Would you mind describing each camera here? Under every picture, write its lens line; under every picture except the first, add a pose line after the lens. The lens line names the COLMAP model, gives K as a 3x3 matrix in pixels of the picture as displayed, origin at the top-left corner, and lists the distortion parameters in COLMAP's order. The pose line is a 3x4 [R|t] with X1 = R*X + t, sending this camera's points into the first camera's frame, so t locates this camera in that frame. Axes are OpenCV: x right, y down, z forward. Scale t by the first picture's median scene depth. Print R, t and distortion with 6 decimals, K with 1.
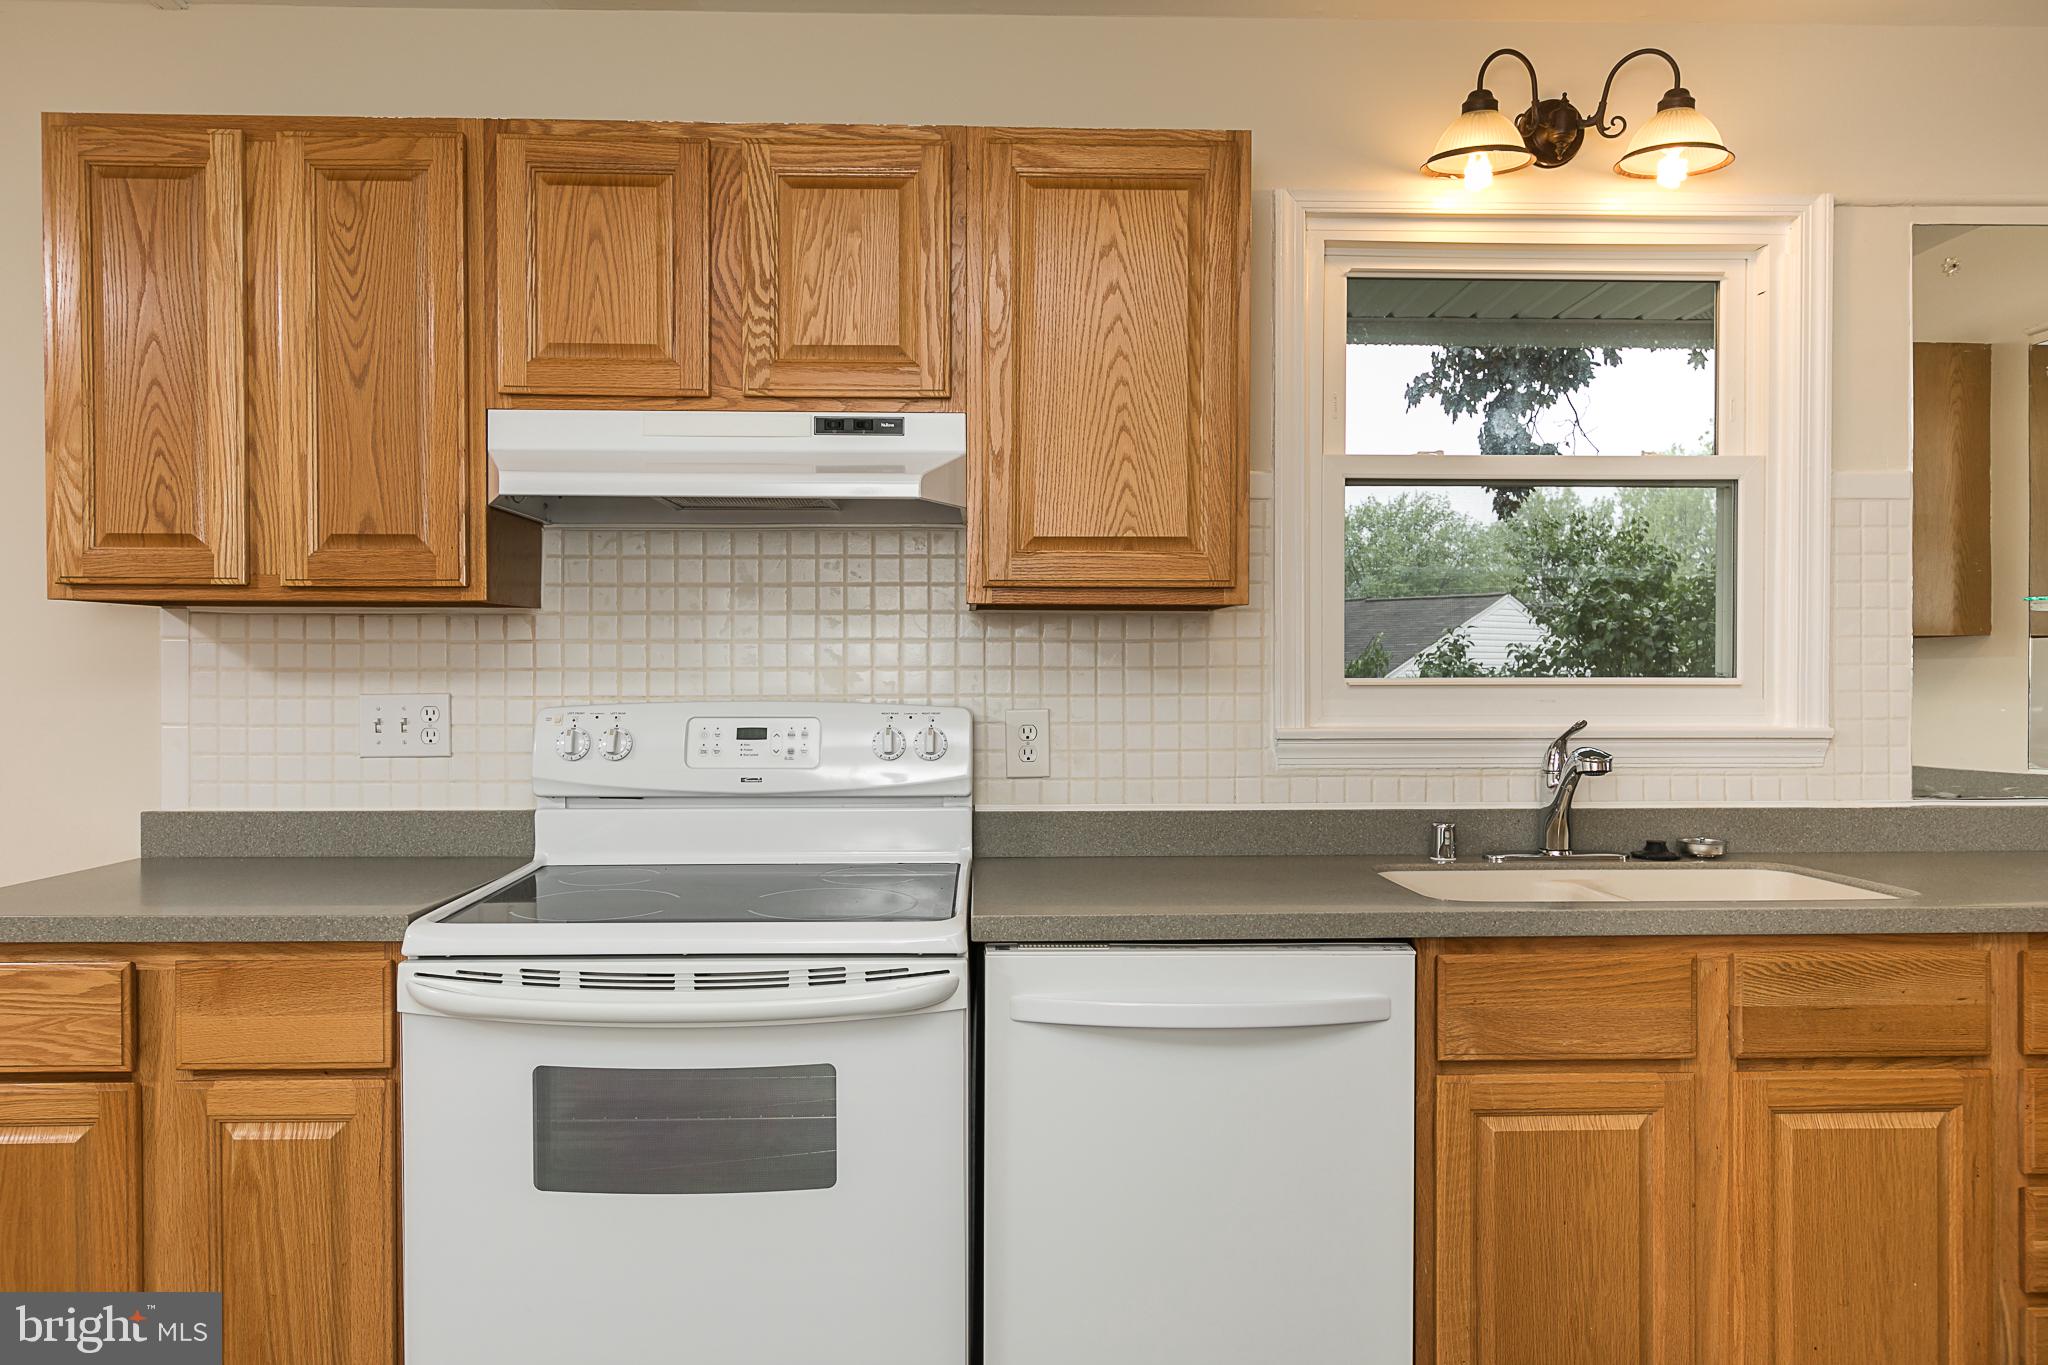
lens RADIAL K [[1449.1, 0, 1024.0], [0, 1449.1, 682.5], [0, 0, 1]] dist [0.001061, -0.000387]
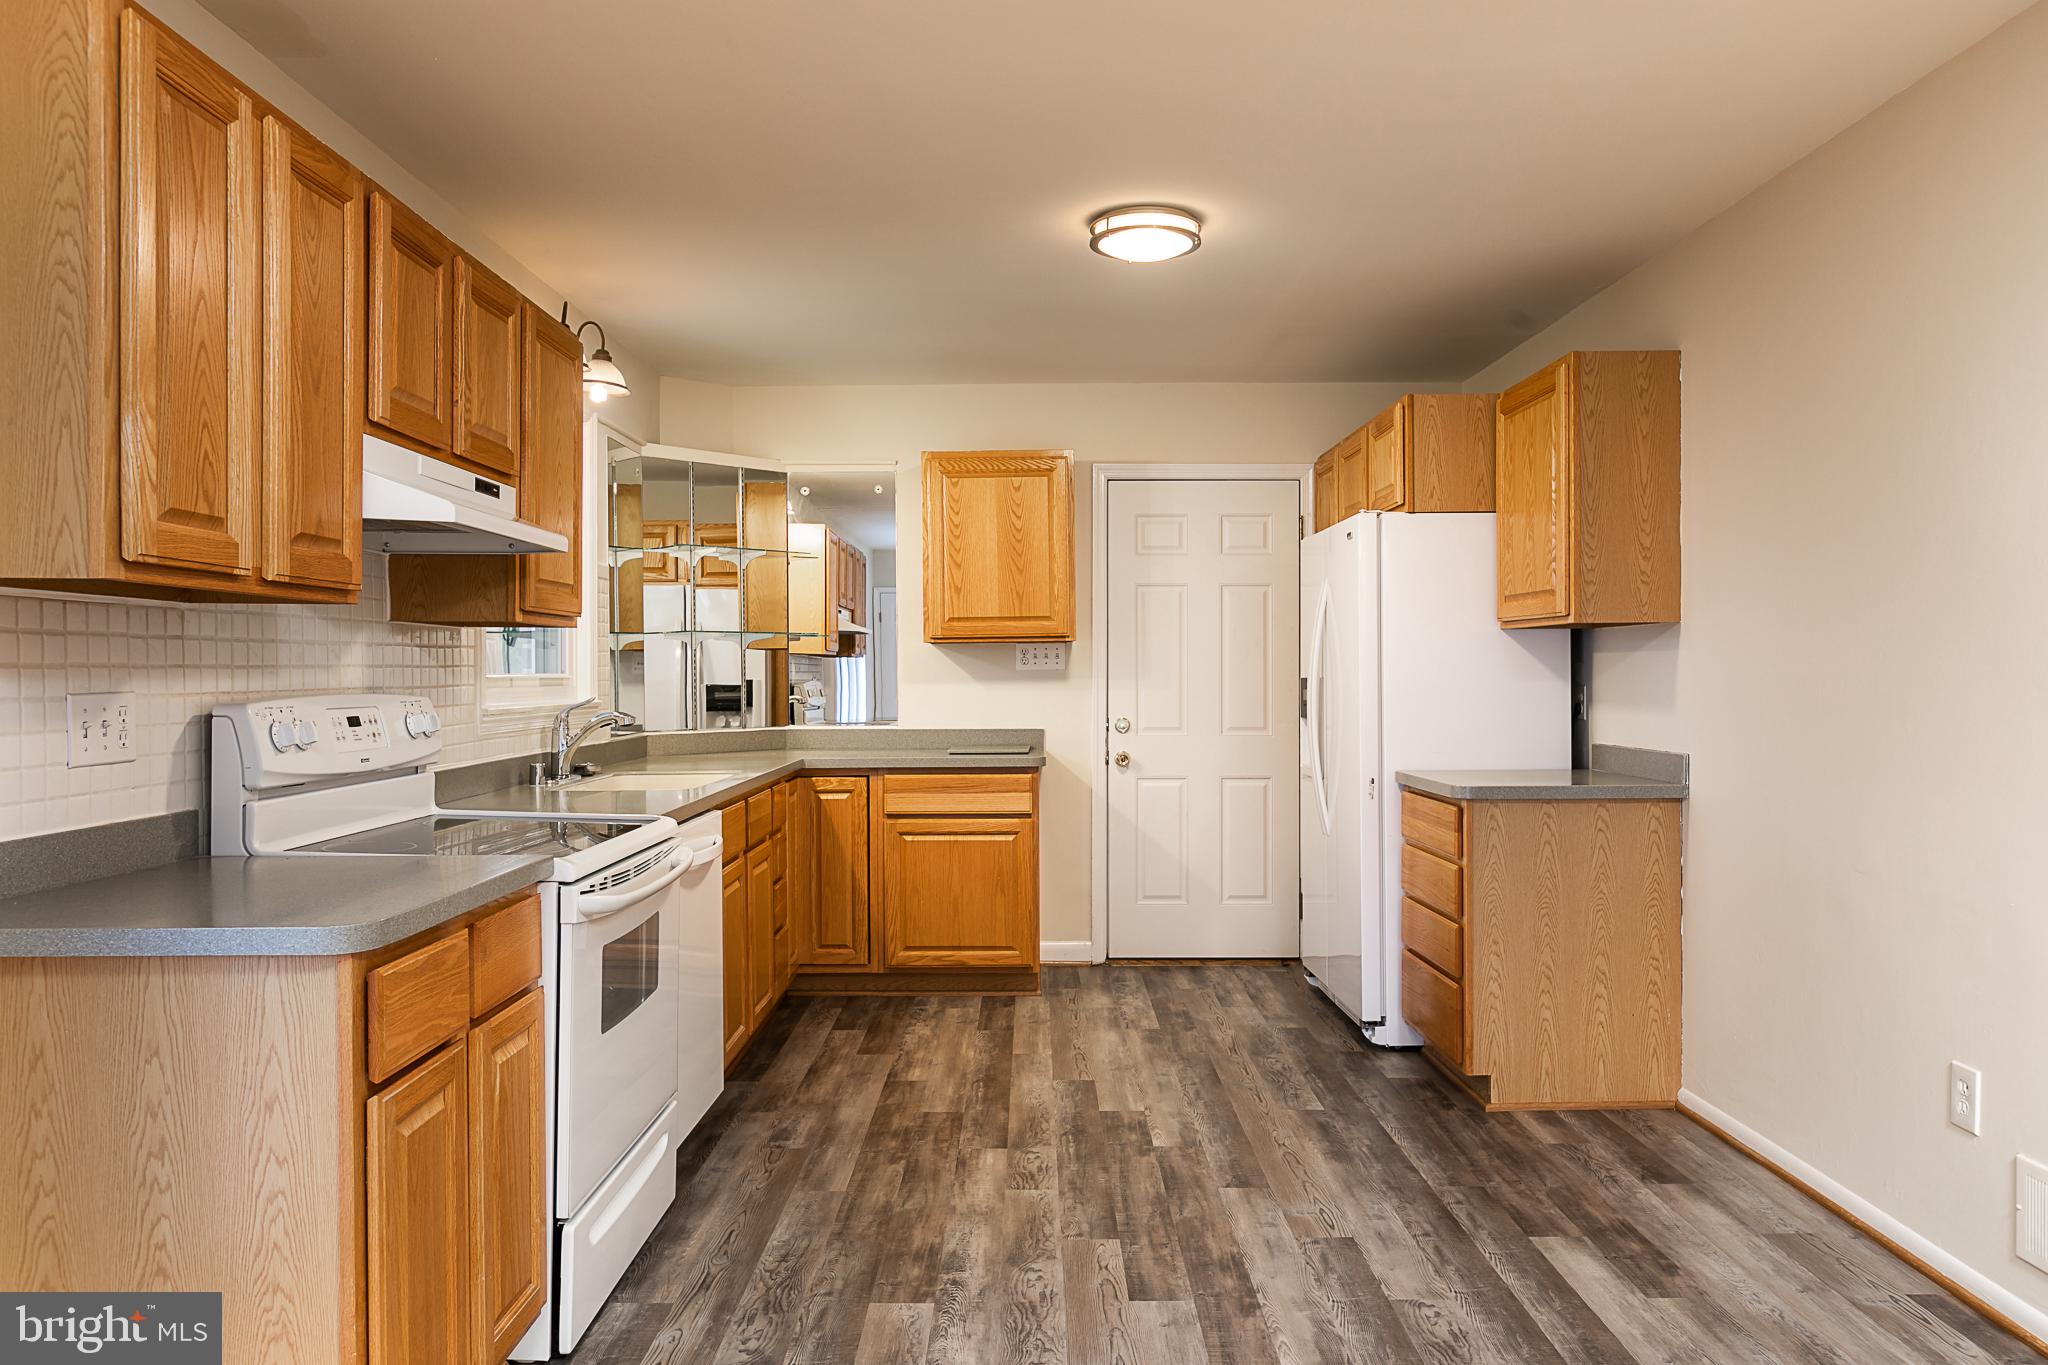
lens RADIAL K [[1413.2, 0, 1024.0], [0, 1413.2, 682.5], [0, 0, 1]] dist [0.002502, 0.002769]
pose [[0.033095, -0.008952, 0.999412, -1.458090], [0.011829, 0.999893, 0.008564, 0.000125], [-0.999382, 0.011538, 0.033197, 0.463361]]
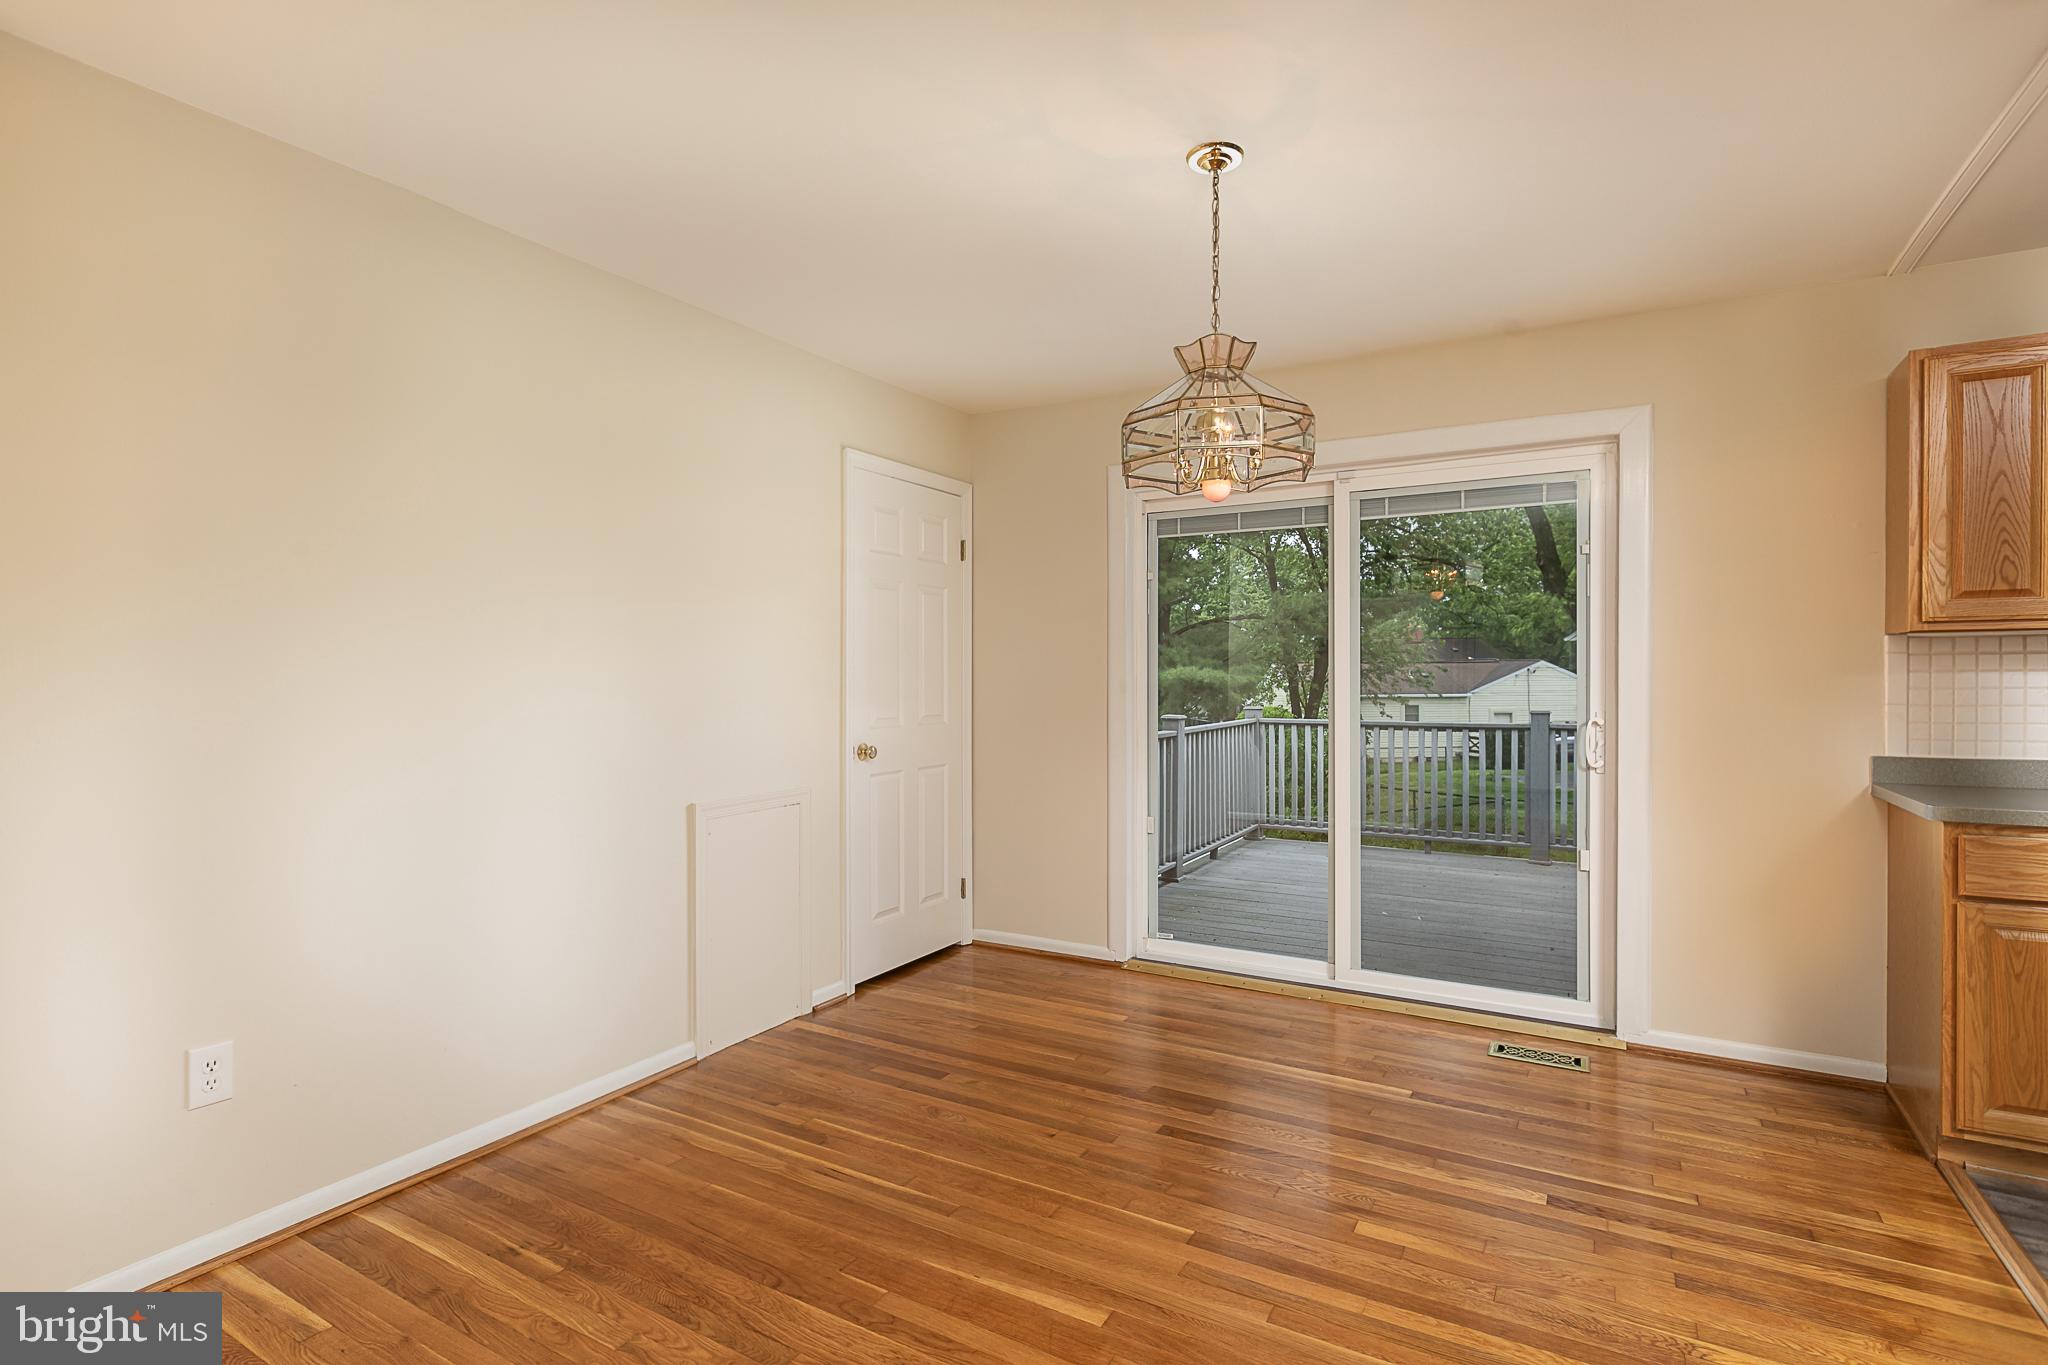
lens RADIAL K [[987.9, 0, 1025.7], [0, 987.9, 695.0], [0, 0, 1]] dist [-0.000318, -0.000391]
pose [[0.845517, -0.000191, -0.533949, -0.942148], [0.004312, 0.999970, 0.006472, 0.006781], [0.533932, -0.007774, 0.845492, -0.568280]]
